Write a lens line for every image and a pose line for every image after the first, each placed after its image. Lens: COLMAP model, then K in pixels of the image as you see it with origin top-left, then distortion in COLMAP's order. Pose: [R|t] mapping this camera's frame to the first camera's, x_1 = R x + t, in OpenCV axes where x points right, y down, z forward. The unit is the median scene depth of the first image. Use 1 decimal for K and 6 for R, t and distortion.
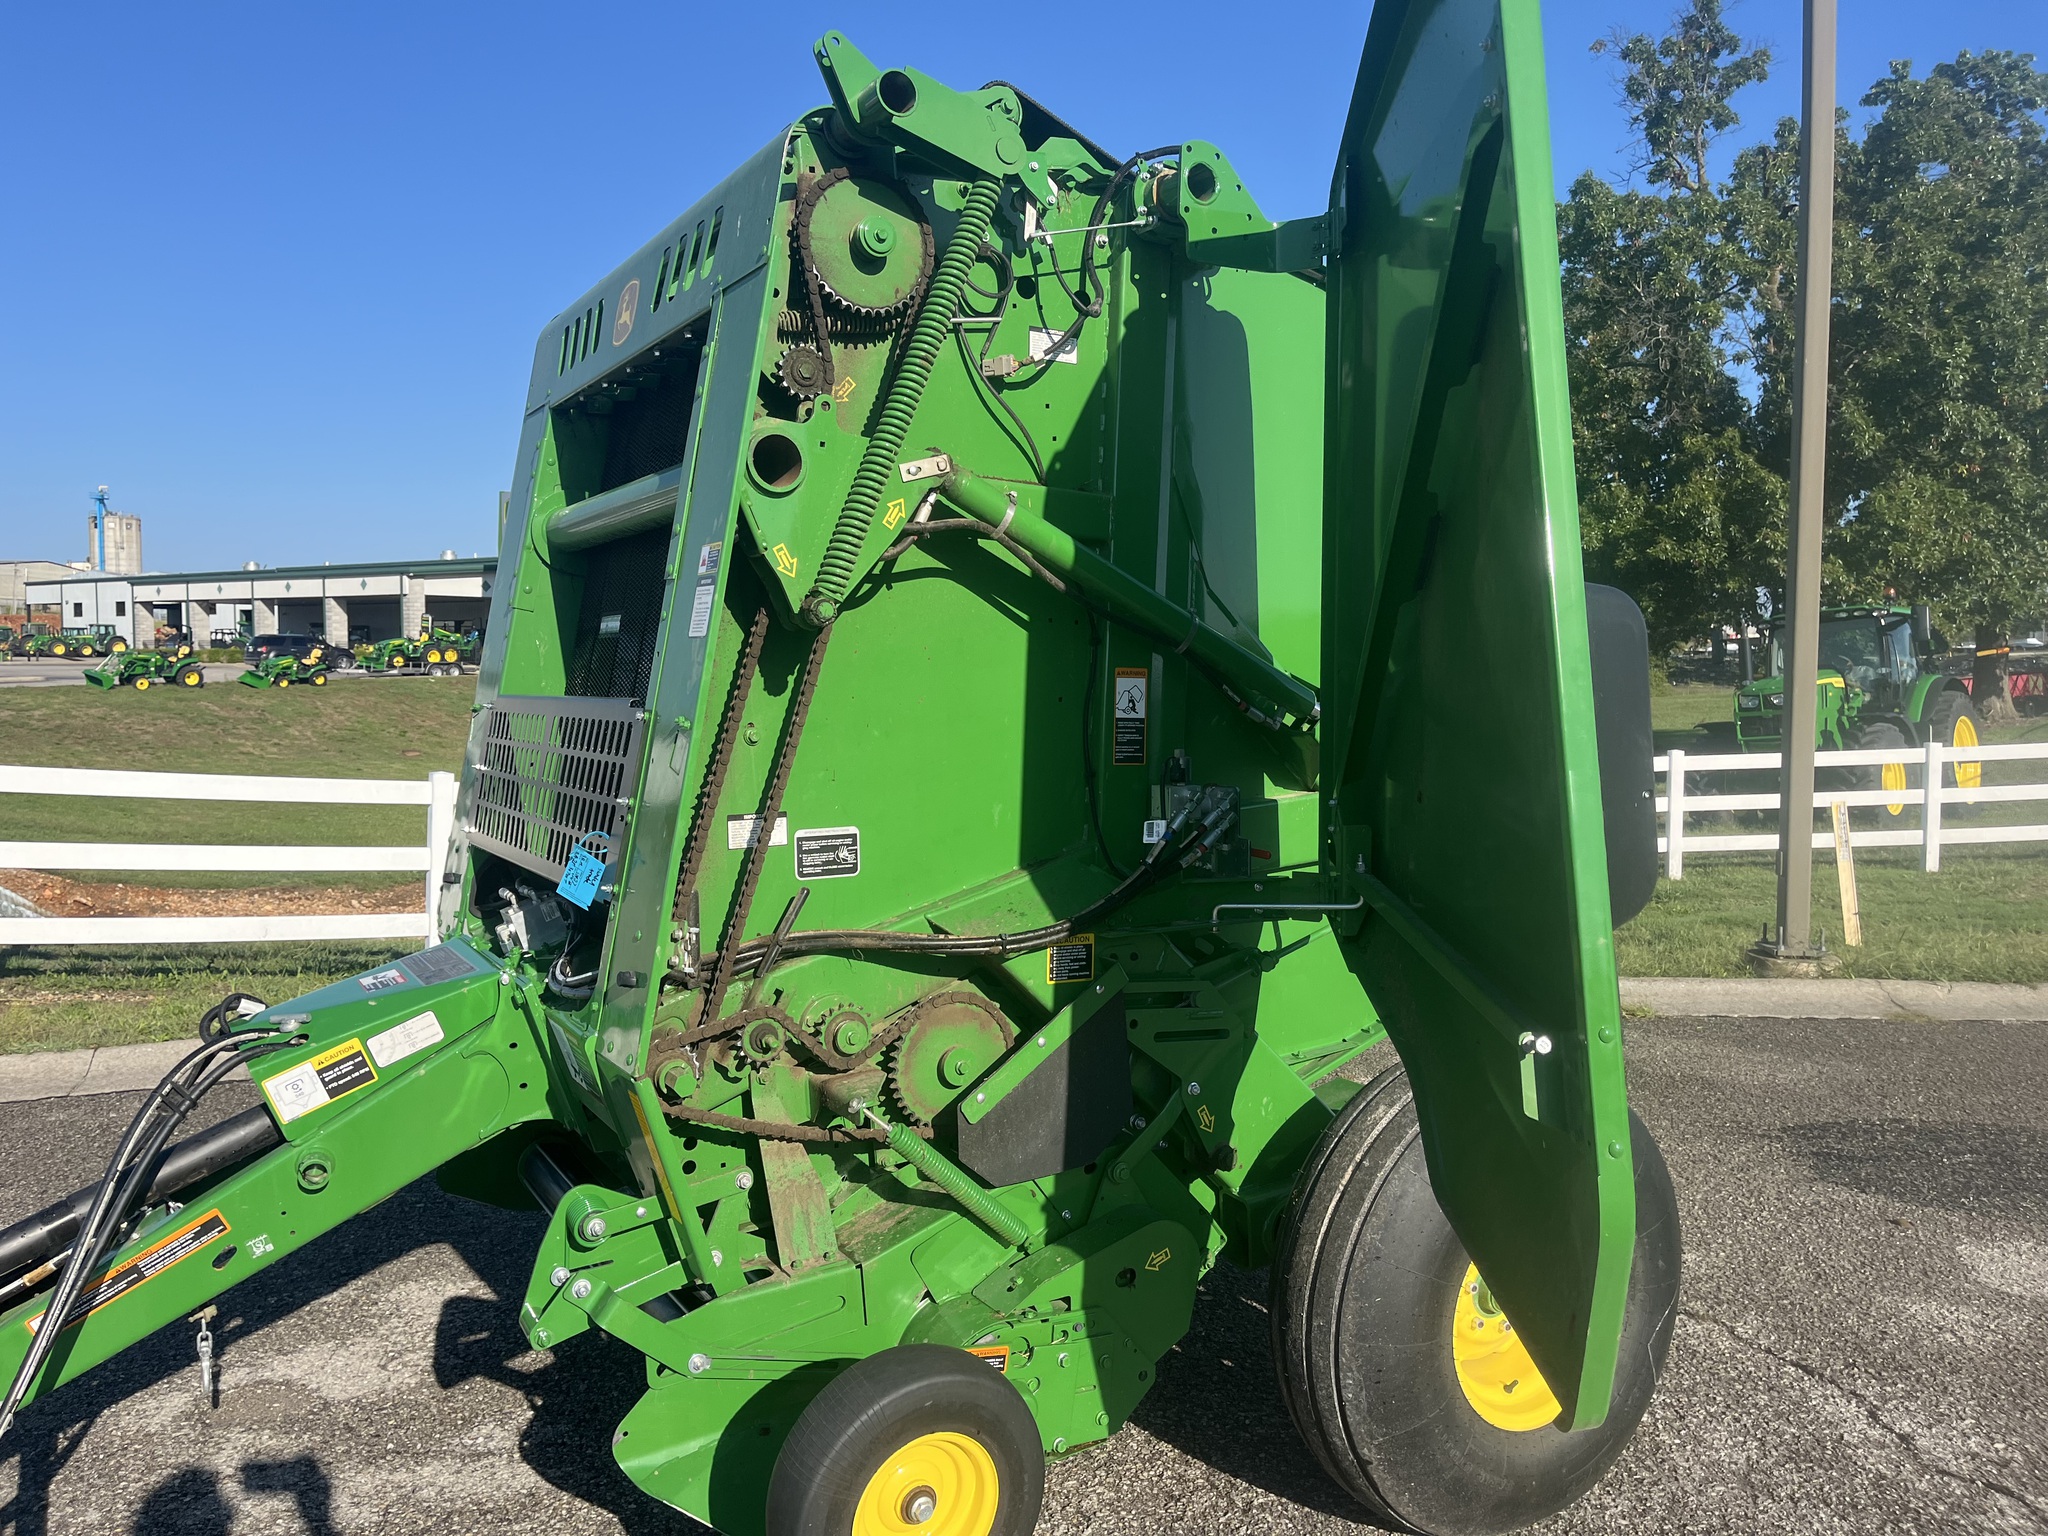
lens RADIAL K [[1555.9, 0, 1043.6], [0, 1555.9, 749.3], [0, 0, 1]] dist [0.068365, -0.095804]
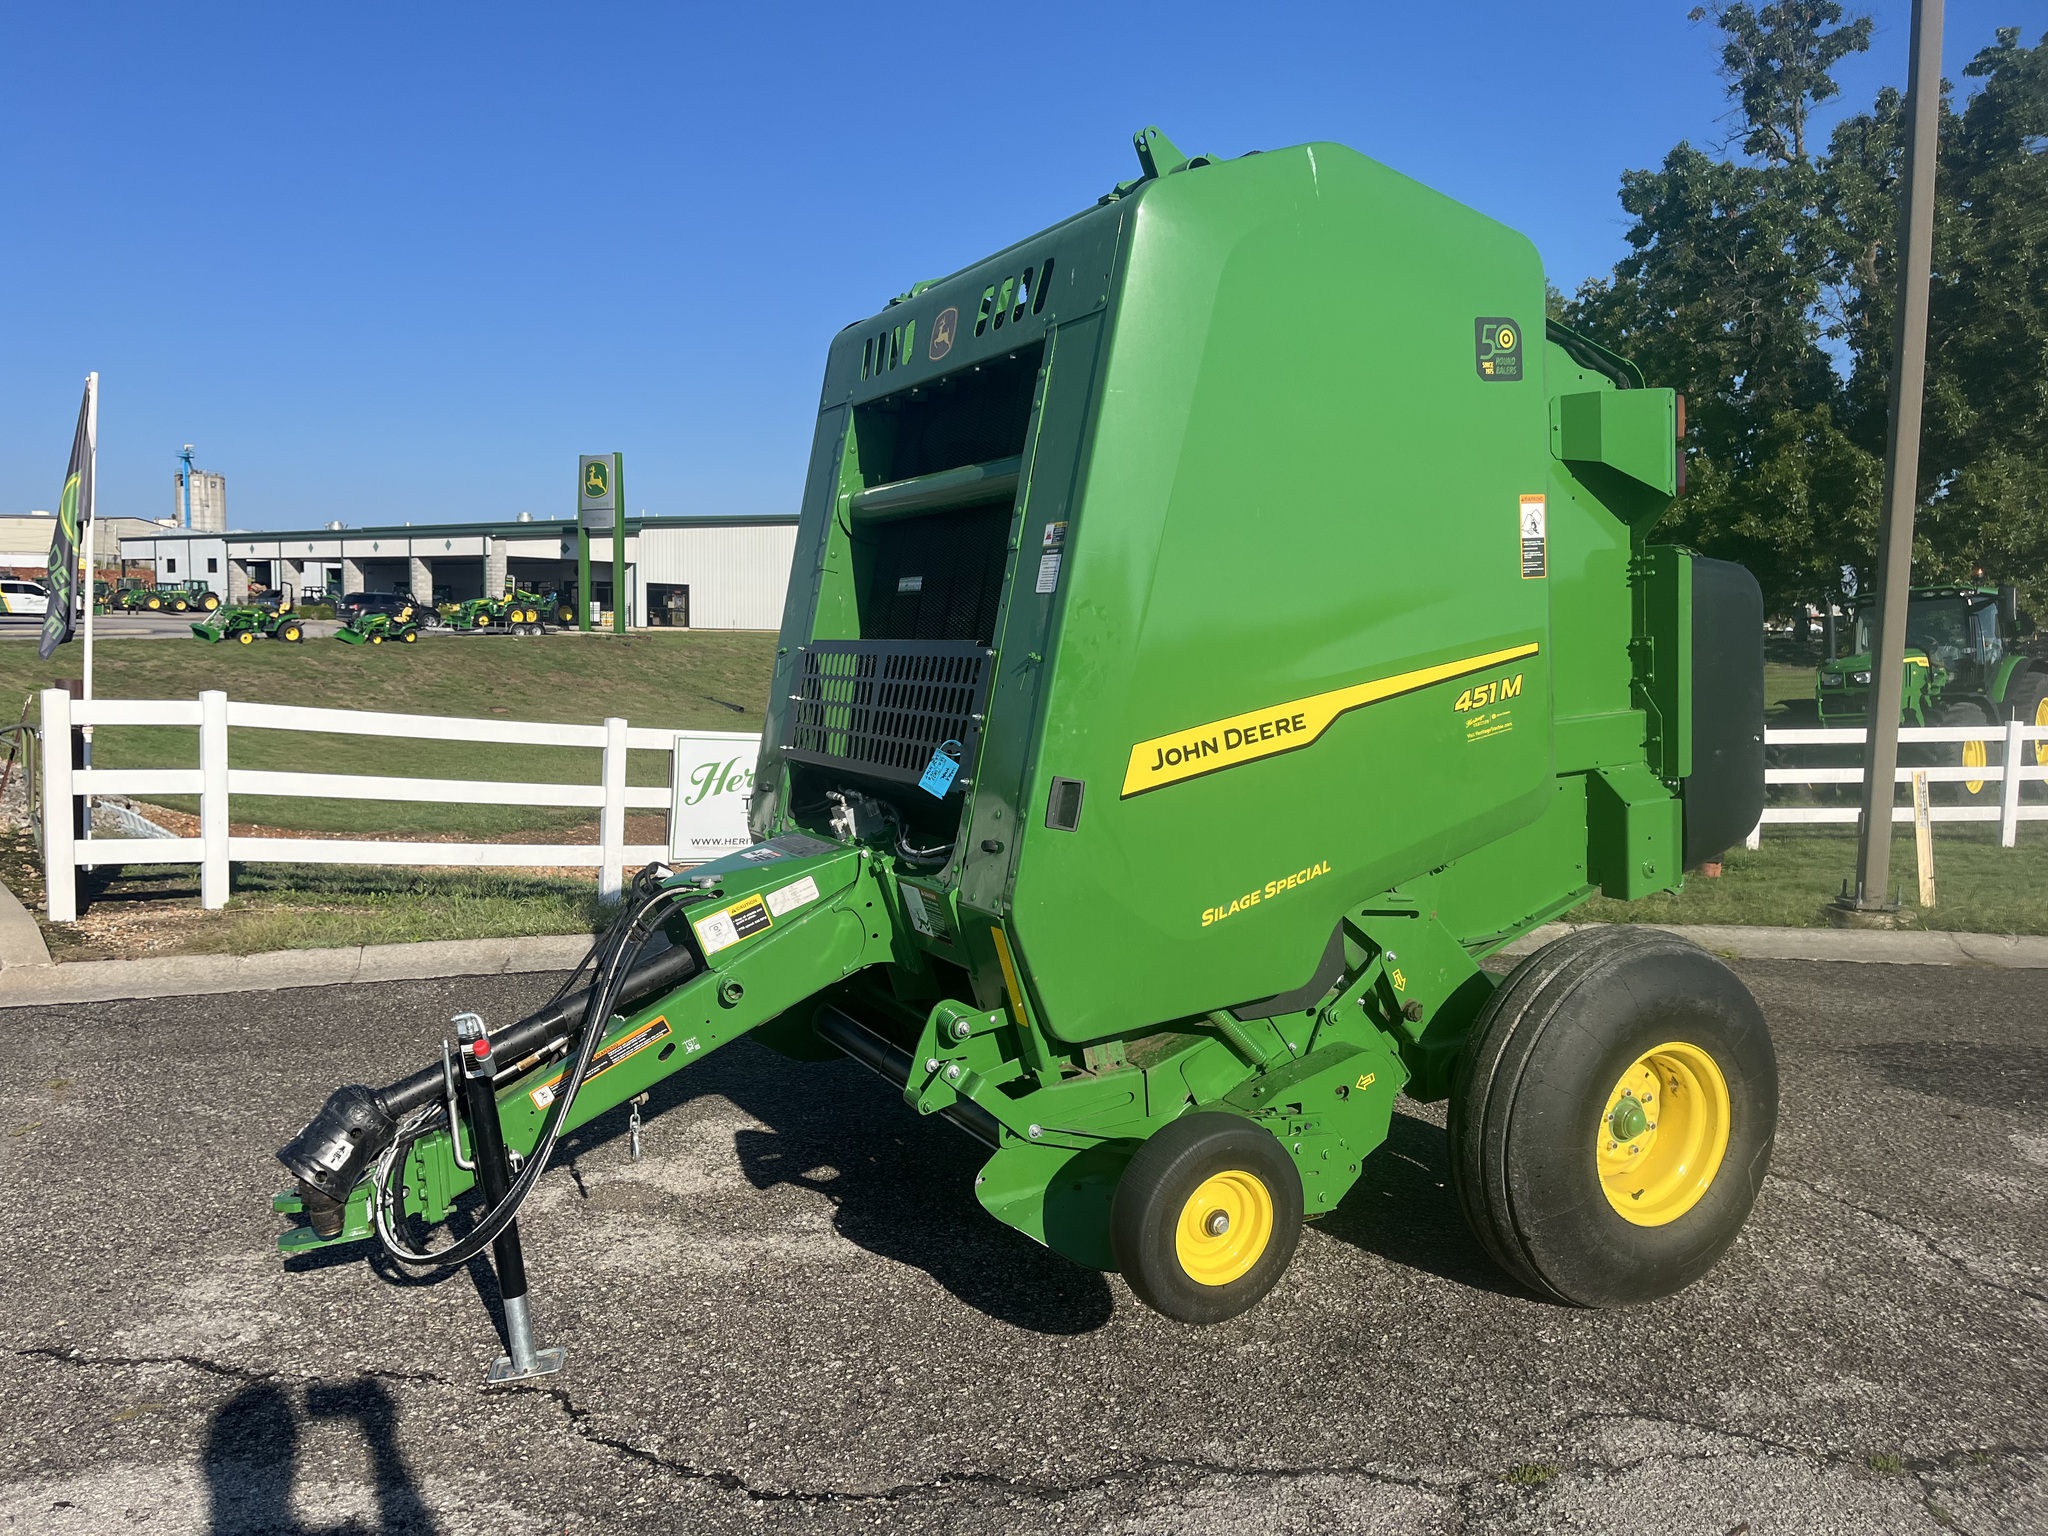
lens RADIAL K [[1555.9, 0, 1017.7], [0, 1555.9, 778.4], [0, 0, 1]] dist [0.068365, -0.095804]
pose [[0.998494, 0.020477, -0.050894, -0.118796], [-0.018526, 0.999086, 0.038523, 0.024404], [0.051636, -0.037522, 0.997961, -0.228864]]
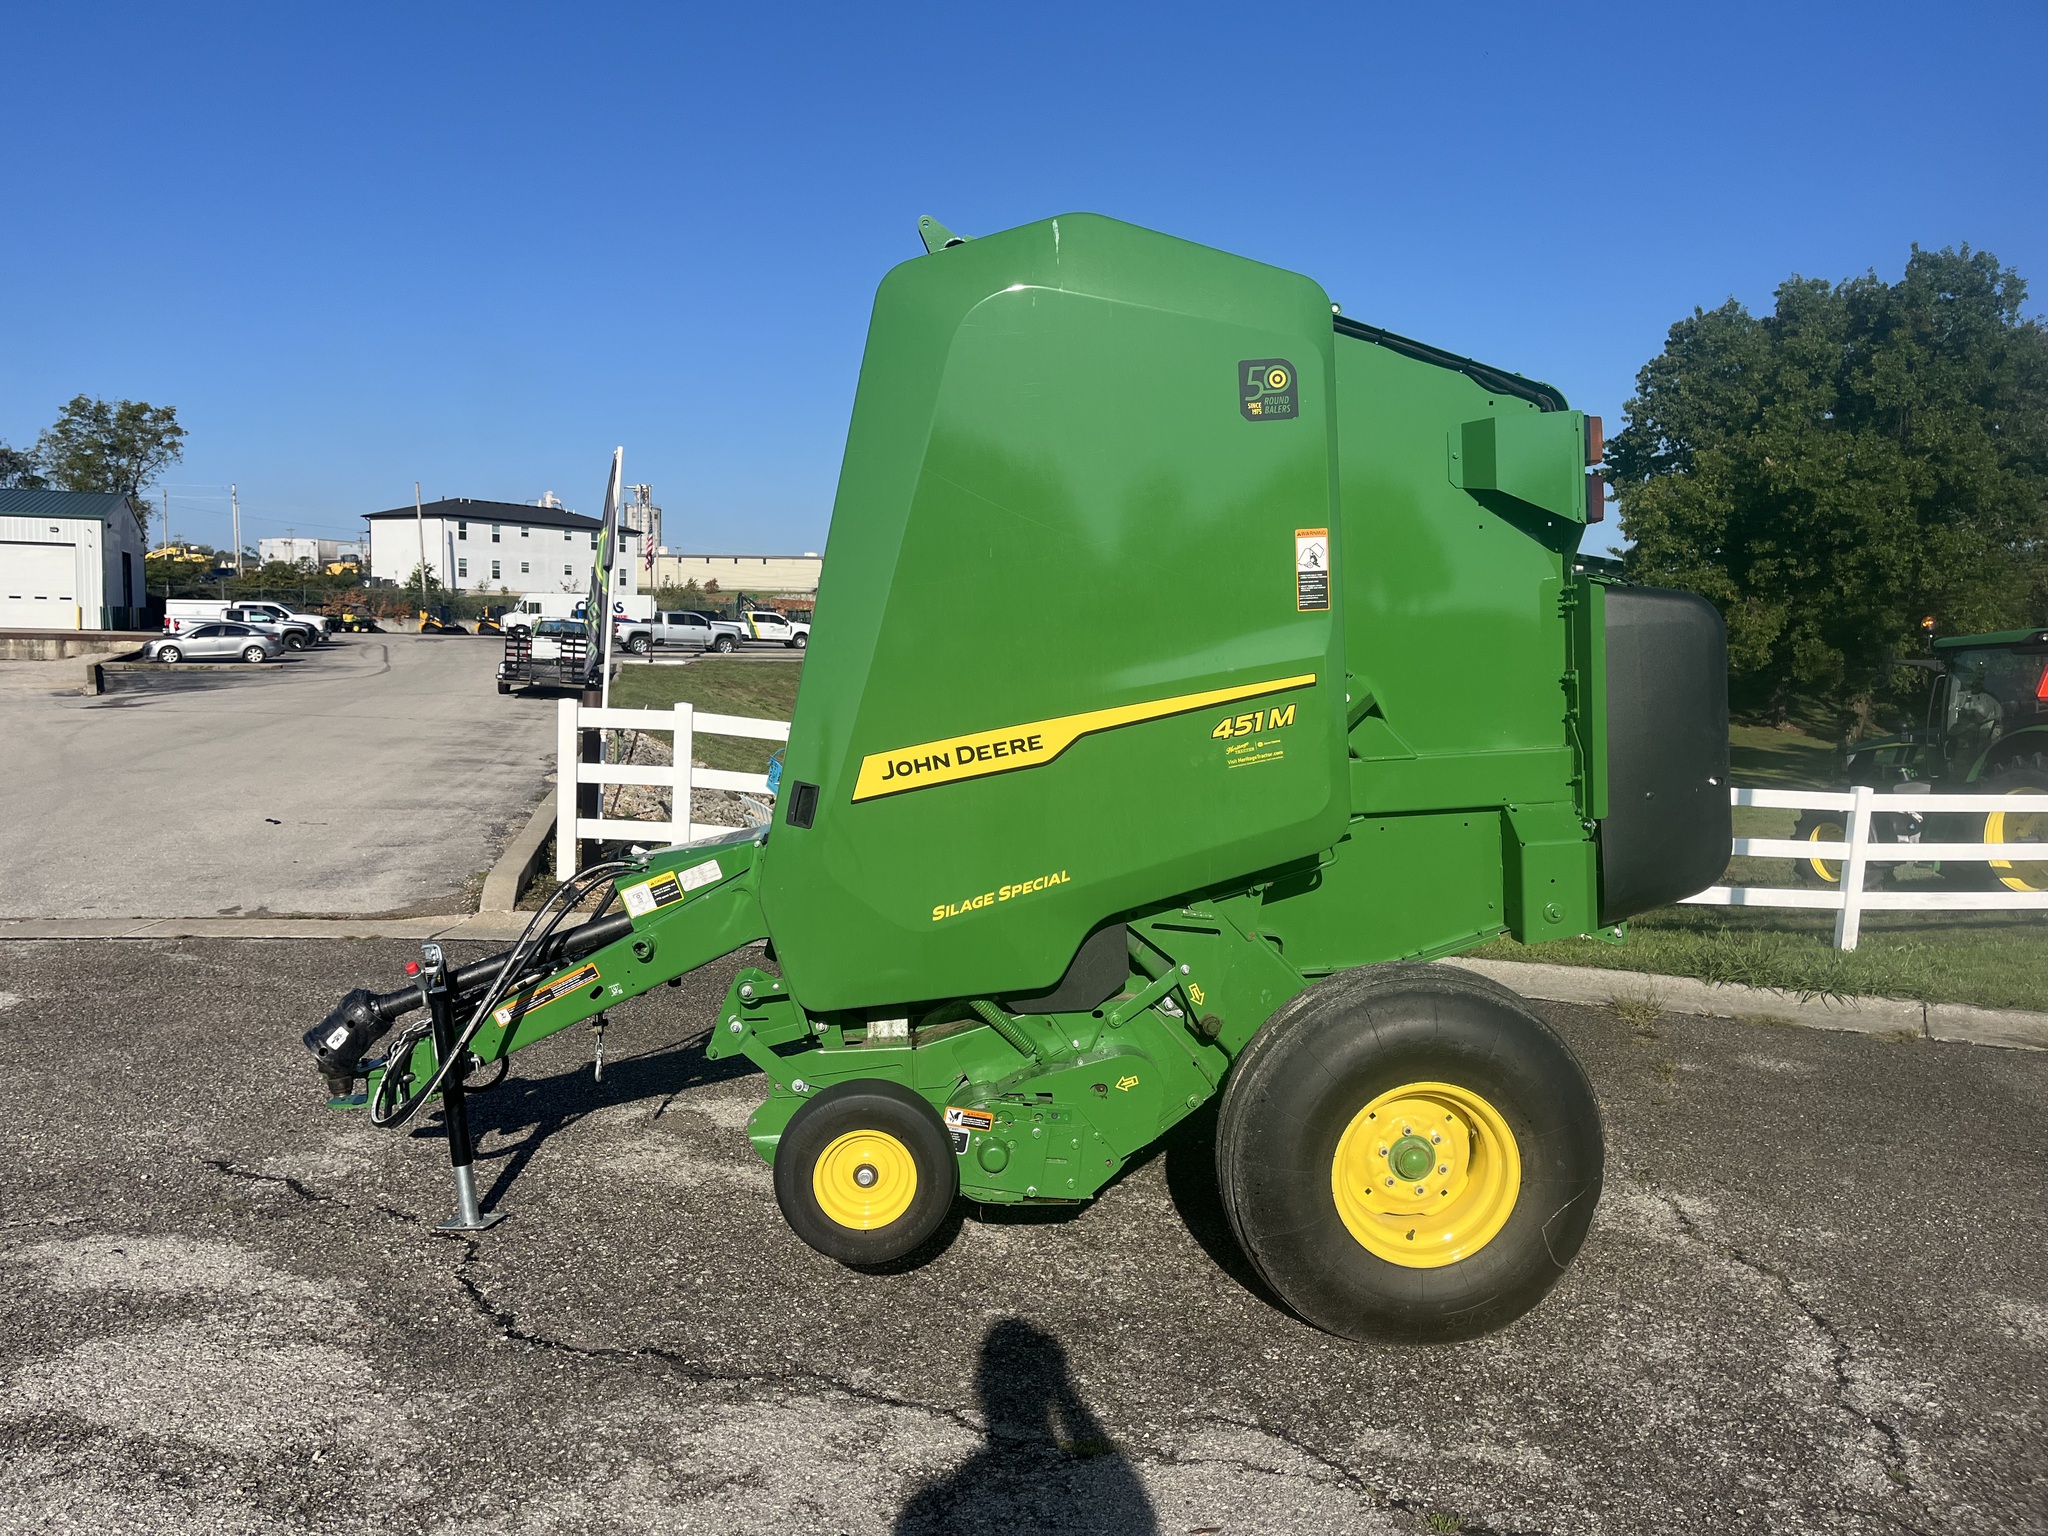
lens RADIAL K [[1555.9, 0, 1019.8], [0, 1555.9, 787.9], [0, 0, 1]] dist [0.068365, -0.095804]
pose [[0.890066, 0.062644, -0.451507, 0.459305], [-0.048924, 0.997919, 0.042011, 0.010860], [0.453199, -0.015303, 0.891278, -0.202011]]
